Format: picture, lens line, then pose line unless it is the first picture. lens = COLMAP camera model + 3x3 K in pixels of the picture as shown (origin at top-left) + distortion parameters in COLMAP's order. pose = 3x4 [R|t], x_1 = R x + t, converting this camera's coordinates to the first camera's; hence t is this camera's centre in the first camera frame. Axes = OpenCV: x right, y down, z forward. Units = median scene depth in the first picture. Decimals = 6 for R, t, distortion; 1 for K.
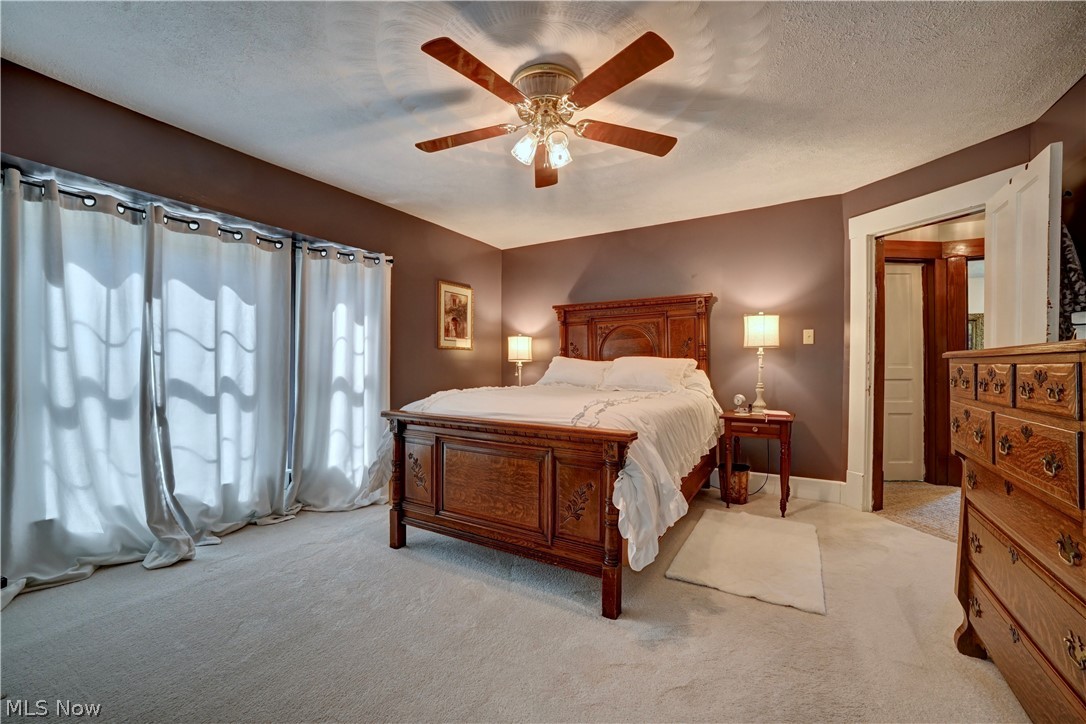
lens RADIAL K [[451.7, 0, 547.9], [0, 451.7, 359.3], [0, 0, 1]] dist [-0.028640, 0.007020]
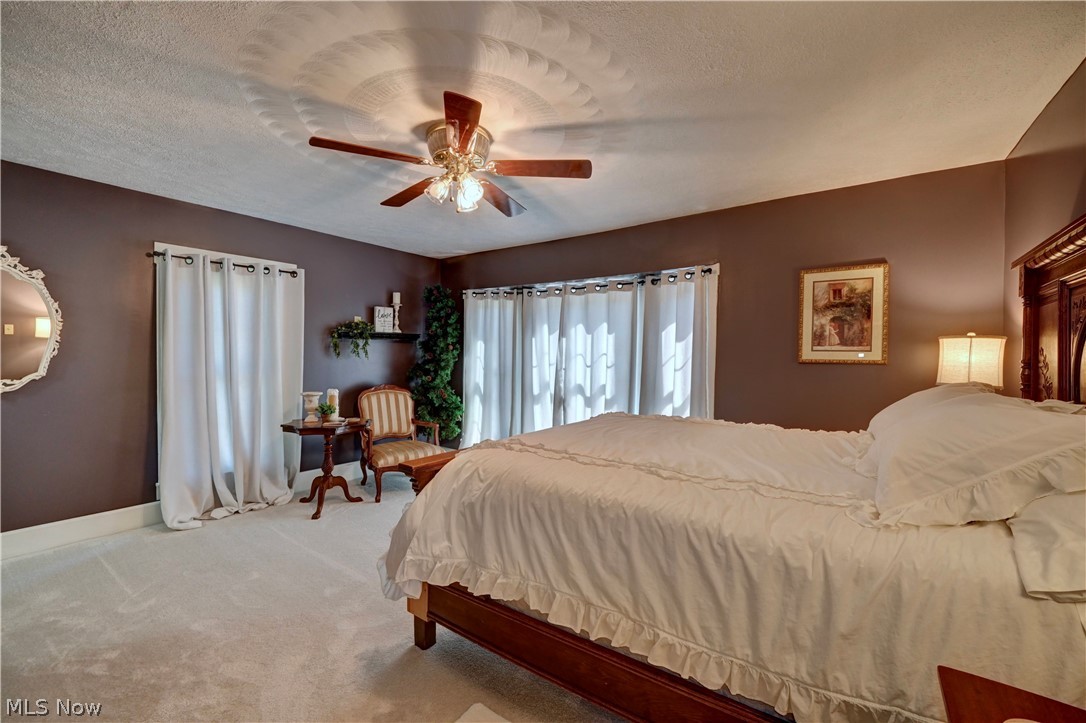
lens RADIAL K [[451.7, 0, 547.9], [0, 451.7, 358.8], [0, 0, 1]] dist [-0.028640, 0.007020]
pose [[-0.110375, 0.001961, -0.993888, 0.527580], [0.005150, 0.999986, 0.001402, -0.033555], [0.993877, -0.004964, -0.110384, 0.668959]]
